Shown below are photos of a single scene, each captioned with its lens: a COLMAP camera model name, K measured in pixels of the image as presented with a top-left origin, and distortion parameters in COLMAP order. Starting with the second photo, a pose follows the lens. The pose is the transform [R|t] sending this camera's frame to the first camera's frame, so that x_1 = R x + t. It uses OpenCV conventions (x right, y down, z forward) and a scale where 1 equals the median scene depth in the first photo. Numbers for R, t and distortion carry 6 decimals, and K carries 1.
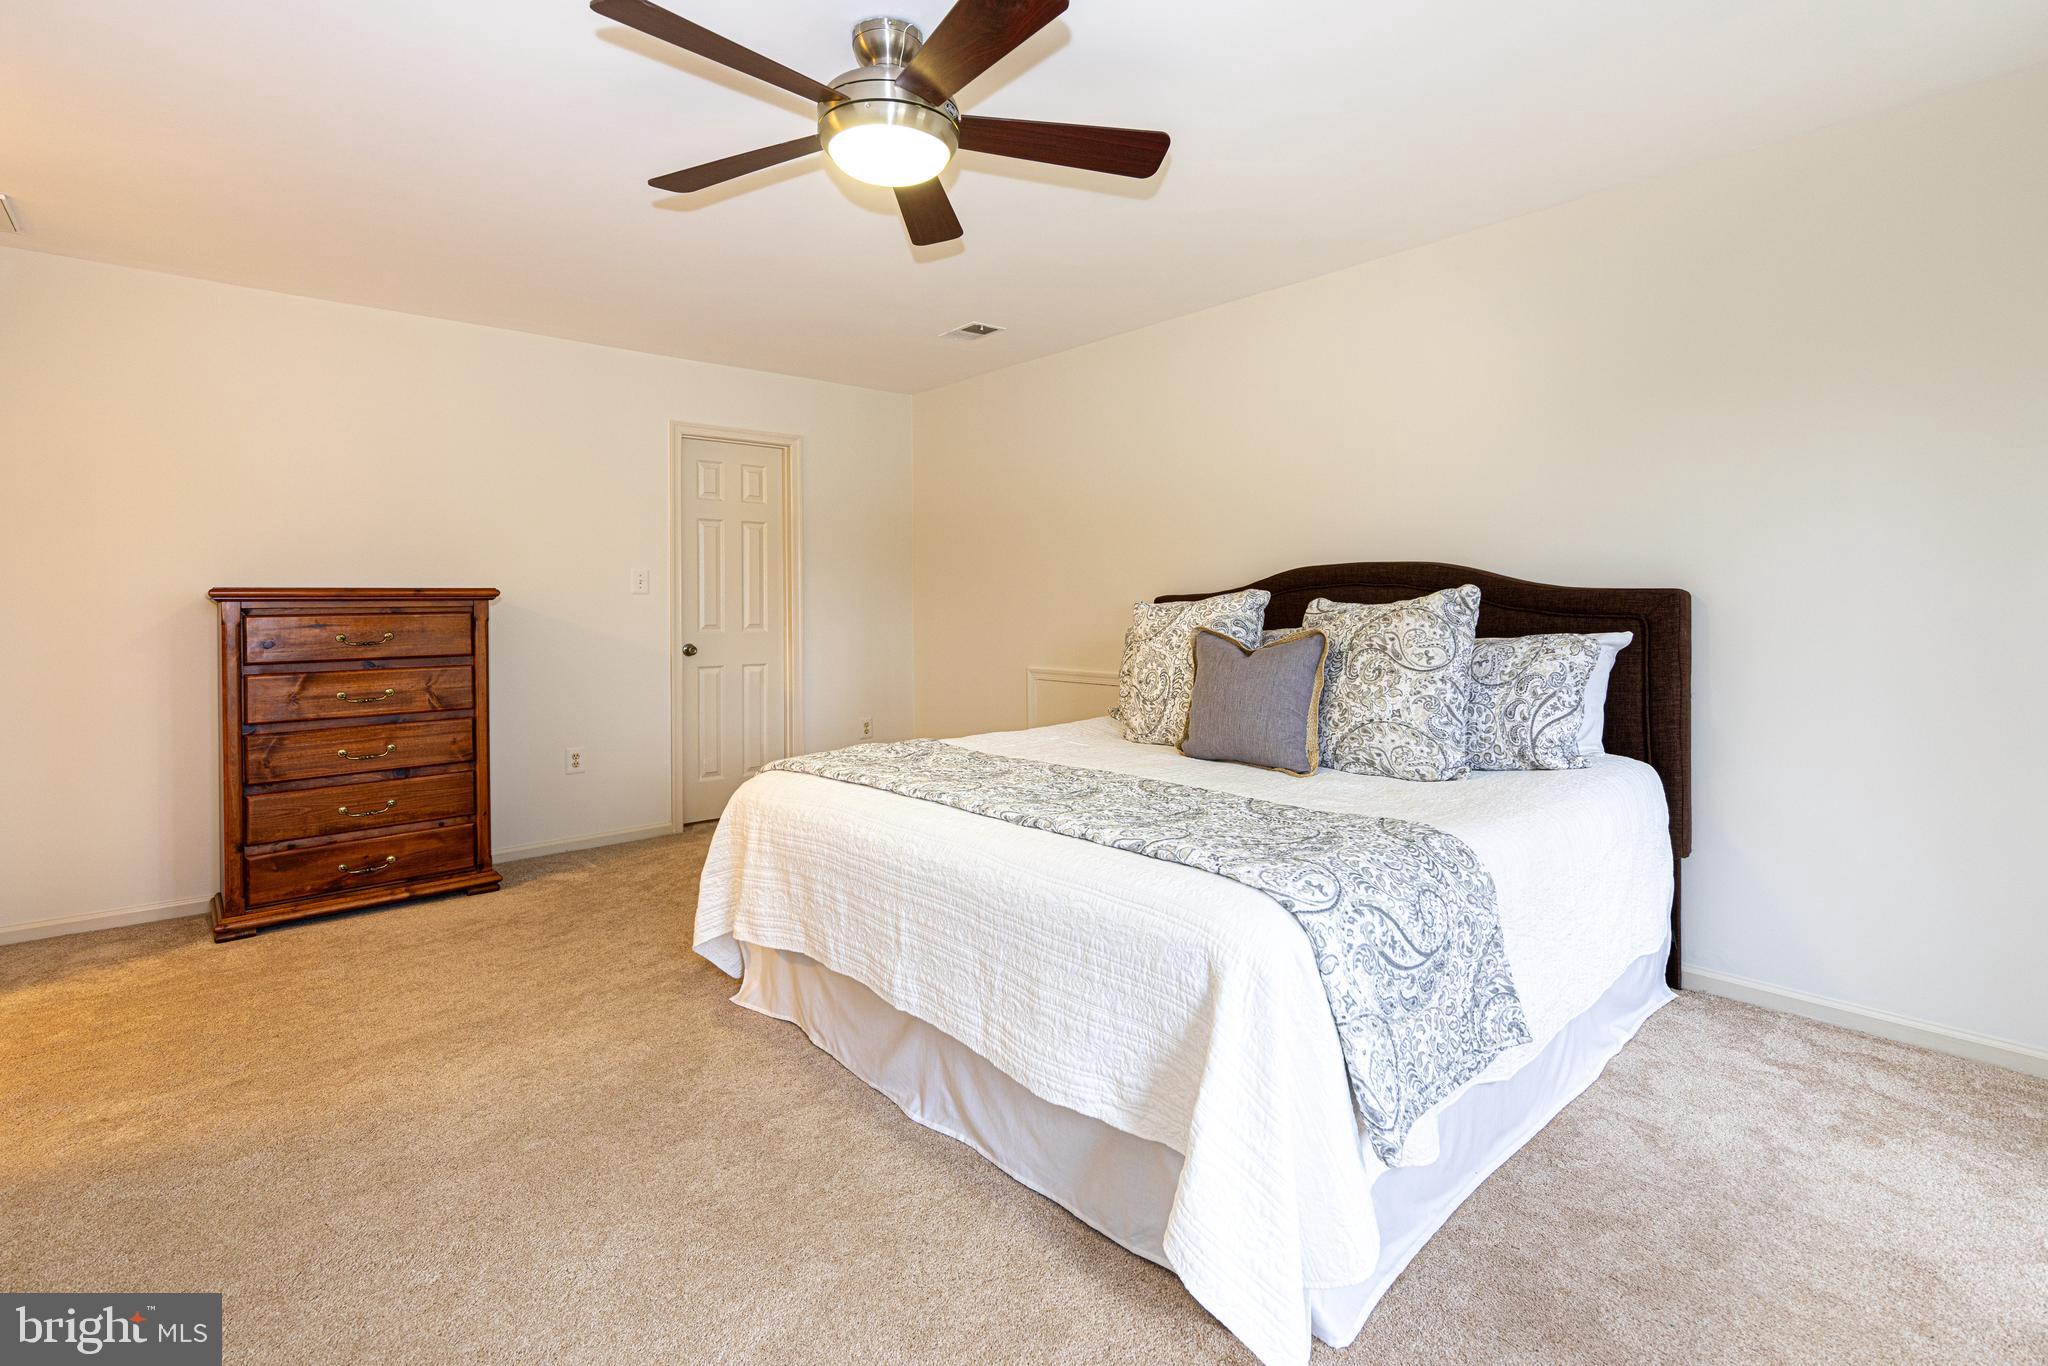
lens RADIAL K [[934.1, 0, 1026.4], [0, 934.1, 623.1], [0, 0, 1]] dist [0.005396, 0.000524]
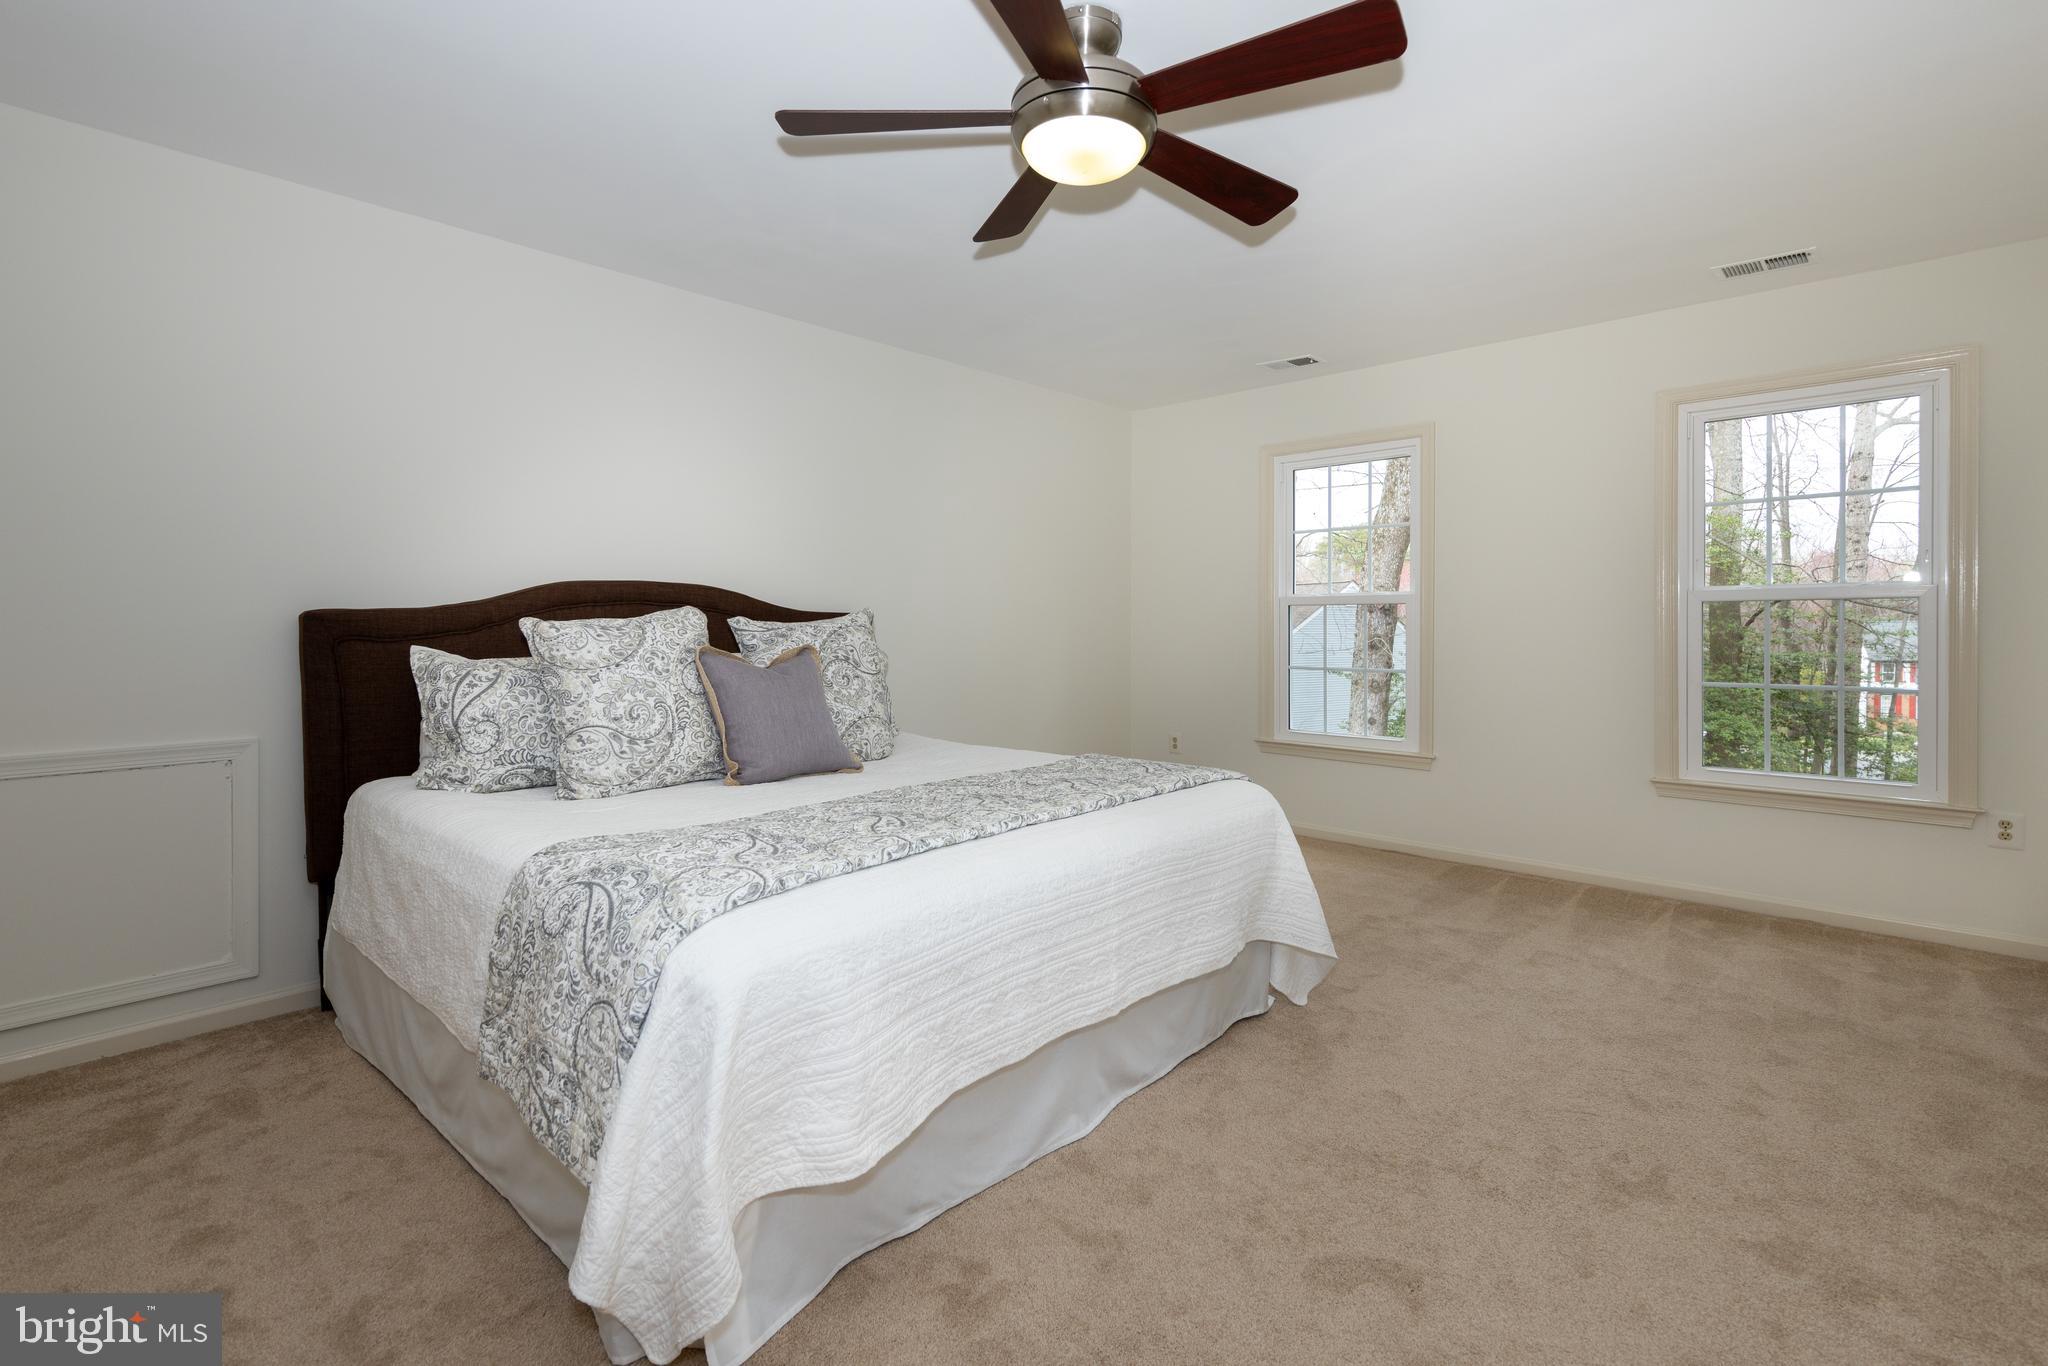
lens RADIAL K [[934.1, 0, 1026.4], [0, 934.1, 623.1], [0, 0, 1]] dist [0.005396, 0.000524]
pose [[-0.082584, 0.000307, 0.996584, -0.735962], [0.017393, 0.999848, 0.001133, -0.014510], [-0.996432, 0.017427, -0.082576, 0.746247]]
